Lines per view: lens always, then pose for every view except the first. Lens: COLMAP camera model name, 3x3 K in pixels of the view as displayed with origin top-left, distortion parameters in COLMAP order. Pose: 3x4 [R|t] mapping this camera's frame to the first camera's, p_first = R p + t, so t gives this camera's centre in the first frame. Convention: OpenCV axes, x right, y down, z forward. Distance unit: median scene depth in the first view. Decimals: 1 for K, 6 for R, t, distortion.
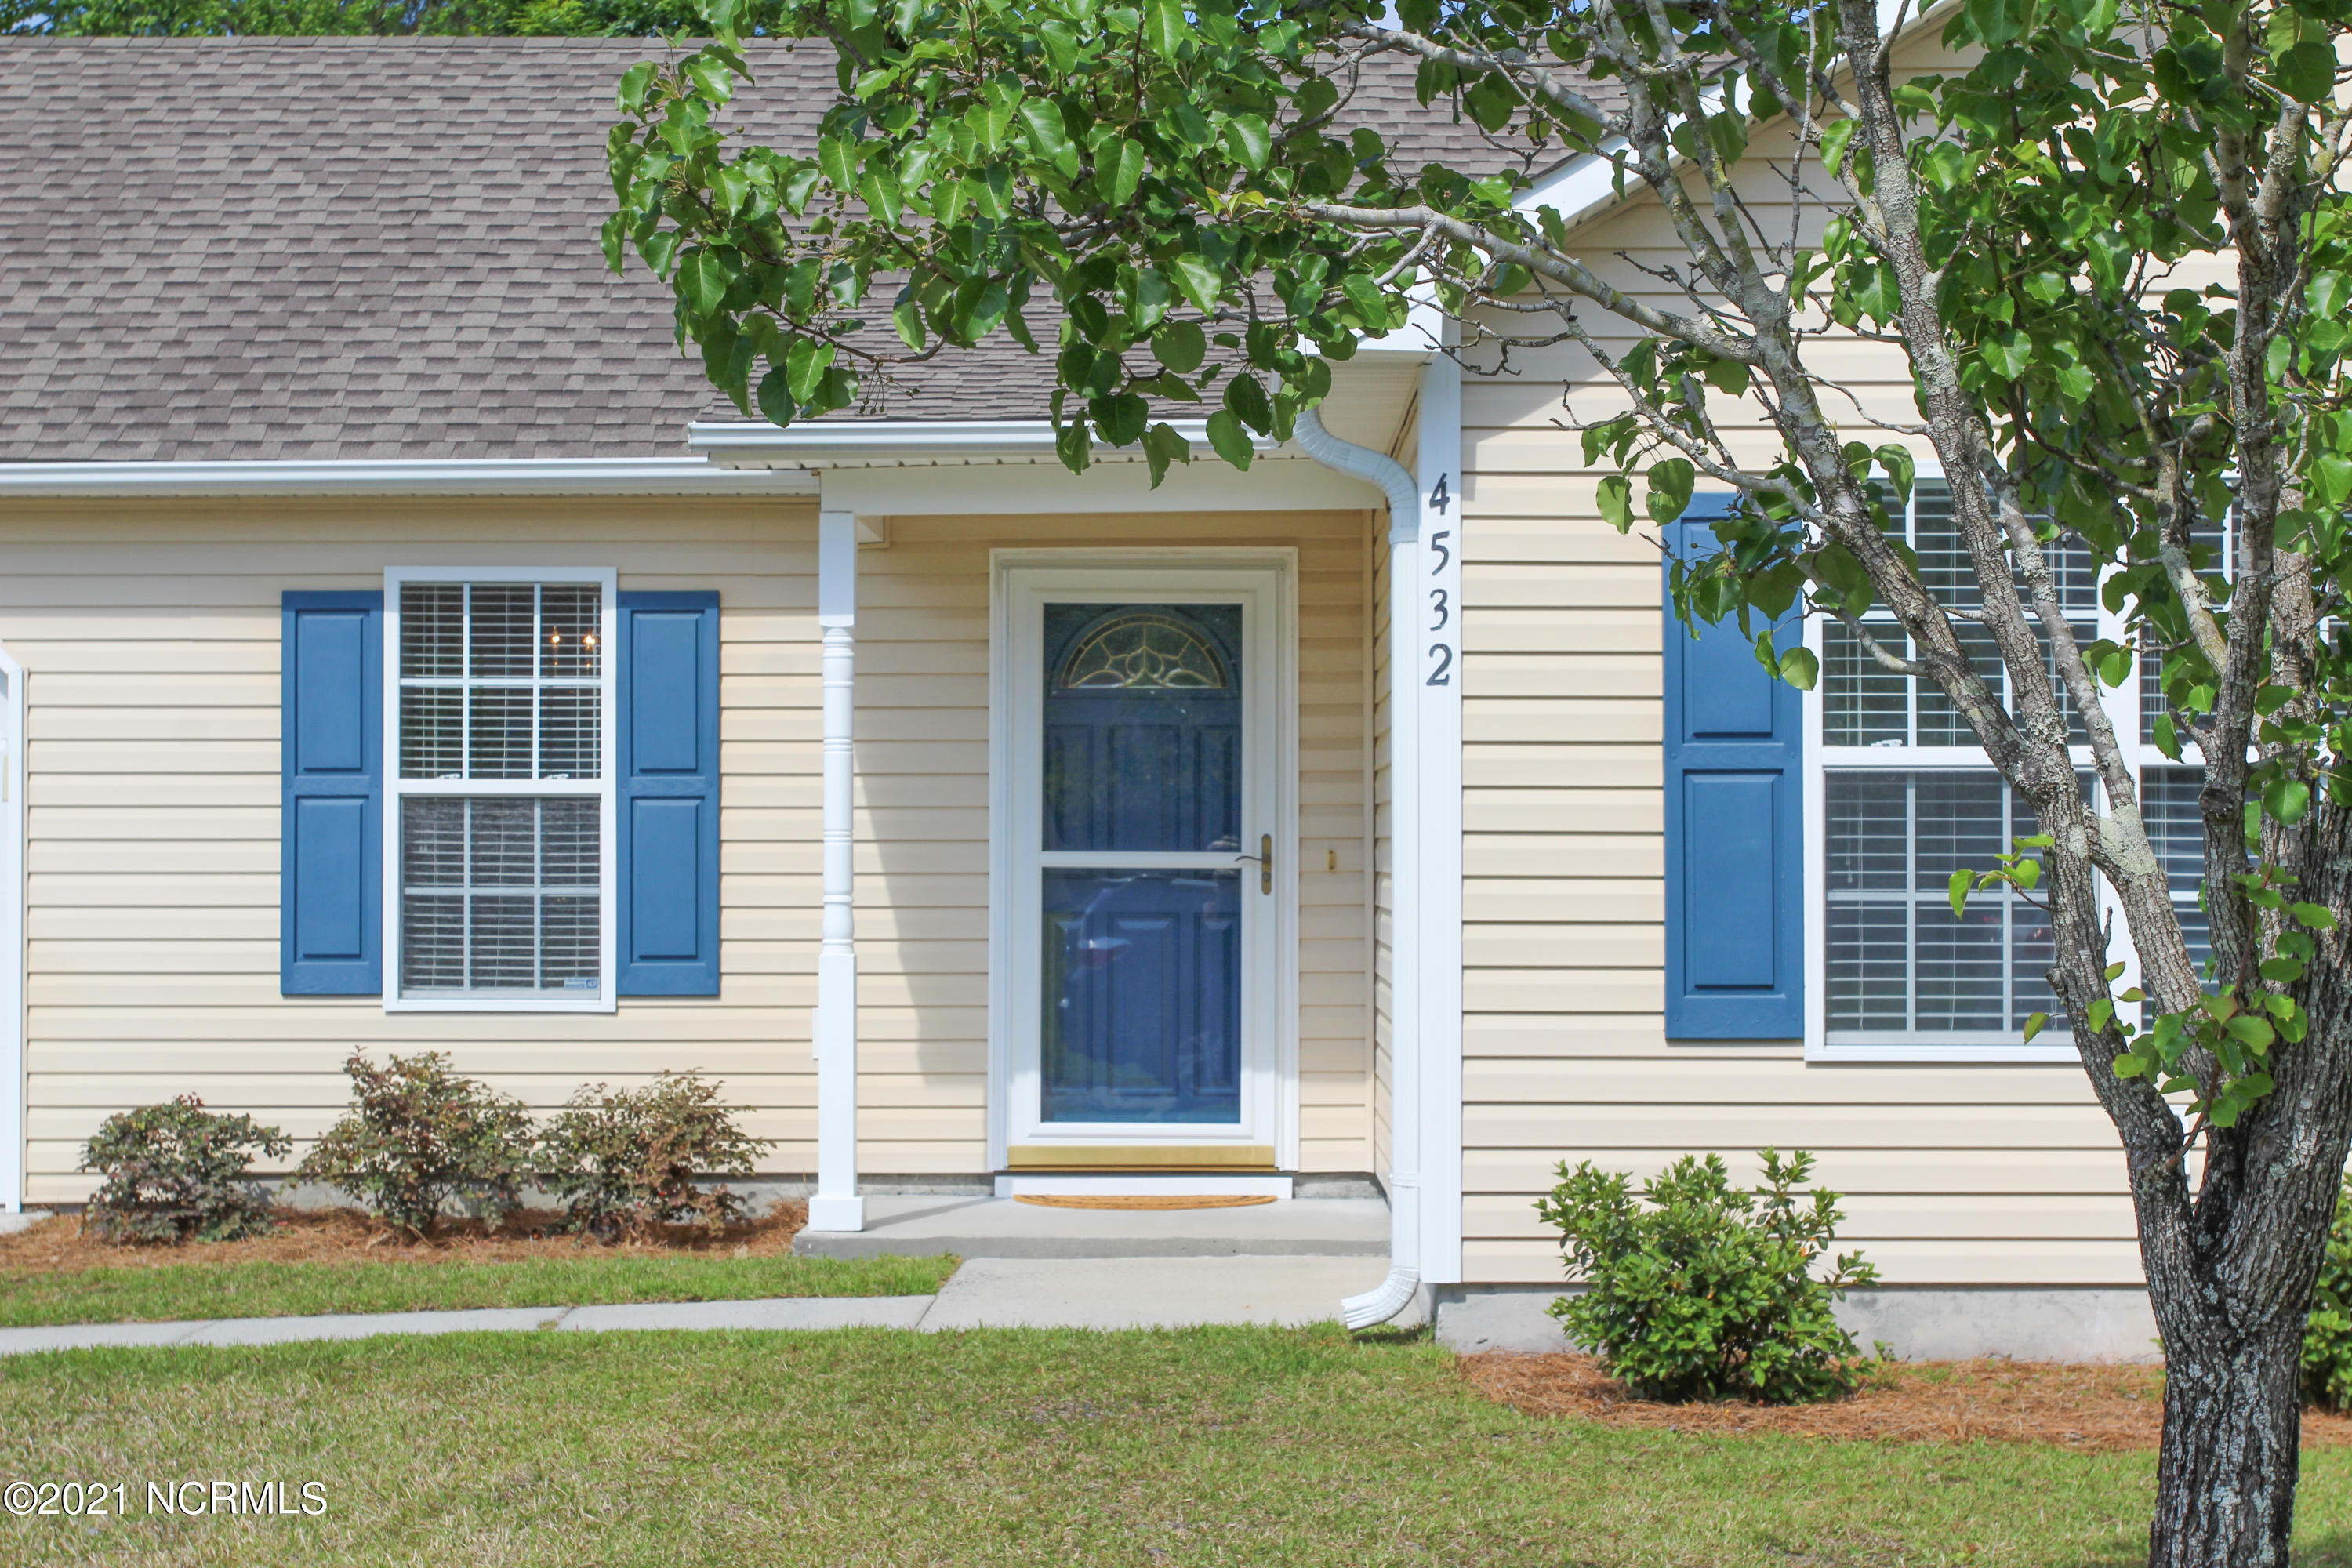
lens RADIAL K [[4325.8, 0, 1177.1], [0, 4325.8, 781.3], [0, 0, 1]] dist [0.008171, 0.000000]
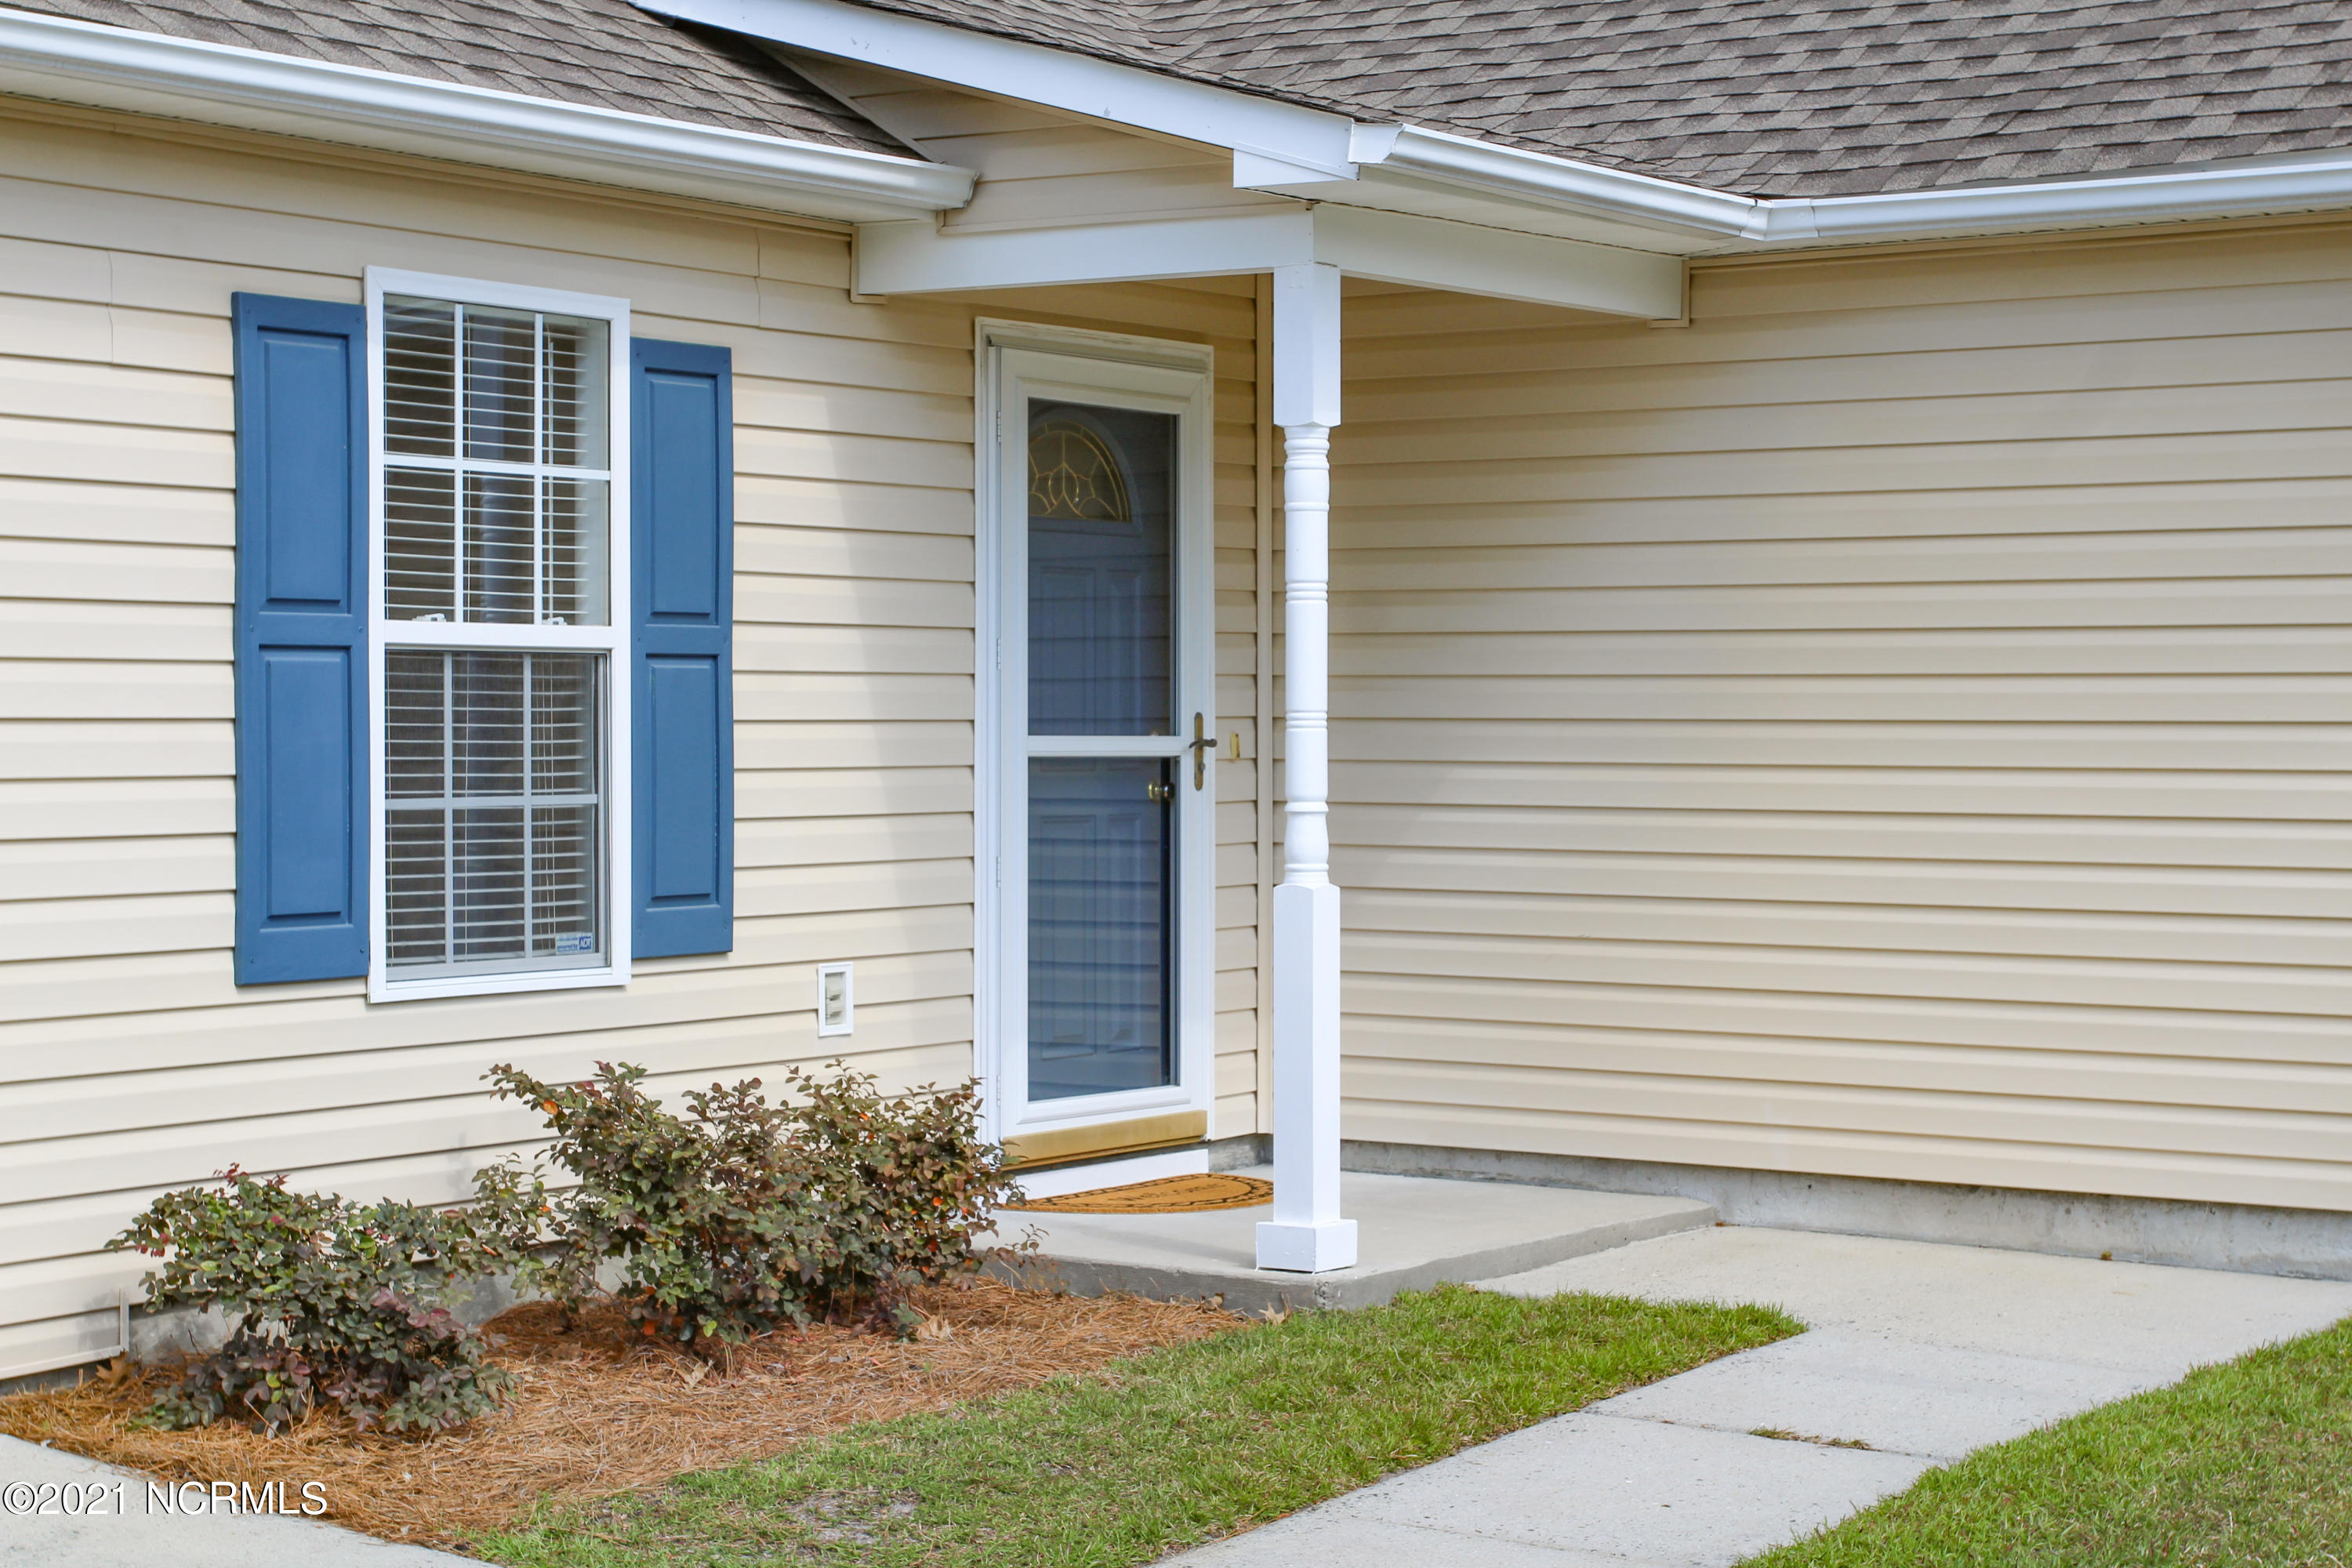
lens RADIAL K [[4325.8, 0, 1176.7], [0, 4325.8, 783.4], [0, 0, 1]] dist [0.008171, 0.000000]
pose [[0.537398, -0.012877, 0.843231, -0.635175], [-0.003677, 0.999838, 0.017611, 0.011307], [-0.843321, -0.012565, 0.537263, 0.580586]]
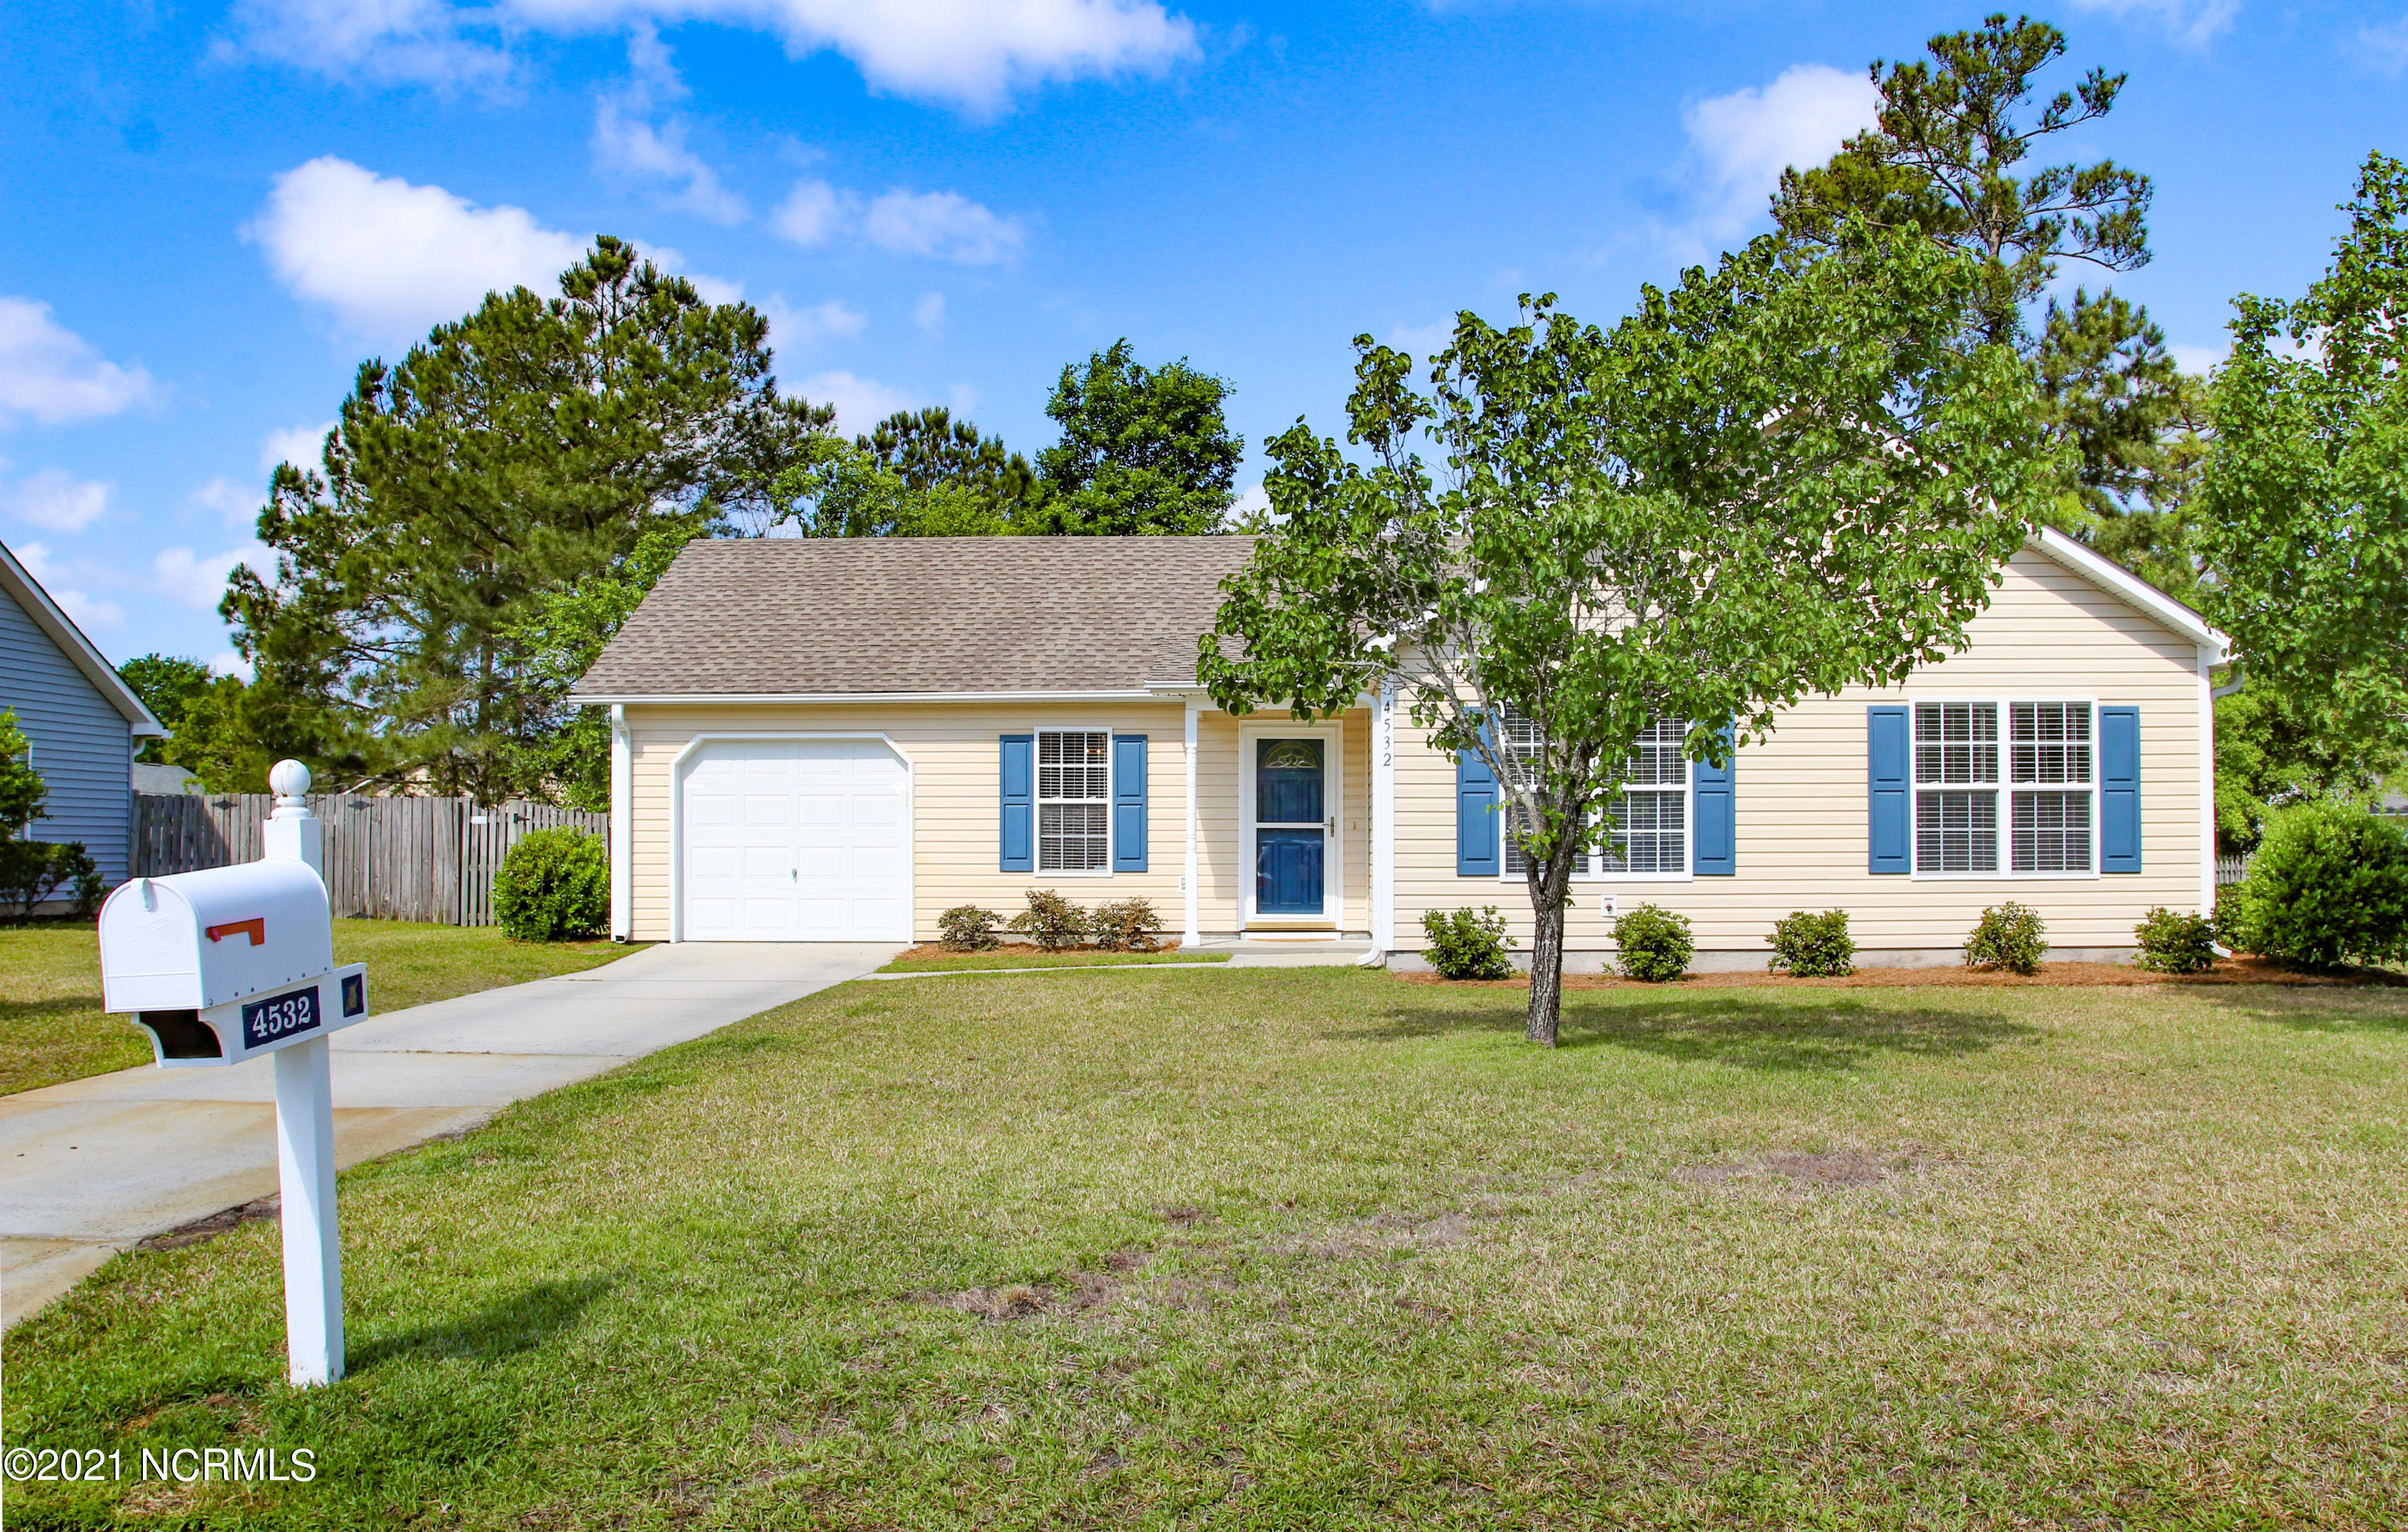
lens RADIAL K [[2259.6, 0, 1203.4], [0, 2259.6, 772.9], [0, 0, 1]] dist [-0.003535, 0.000000]
pose [[0.999435, -0.000992, -0.033584, -0.015578], [0.000304, 0.999790, -0.020484, 0.013784], [0.033597, 0.020463, 0.999226, -0.543571]]
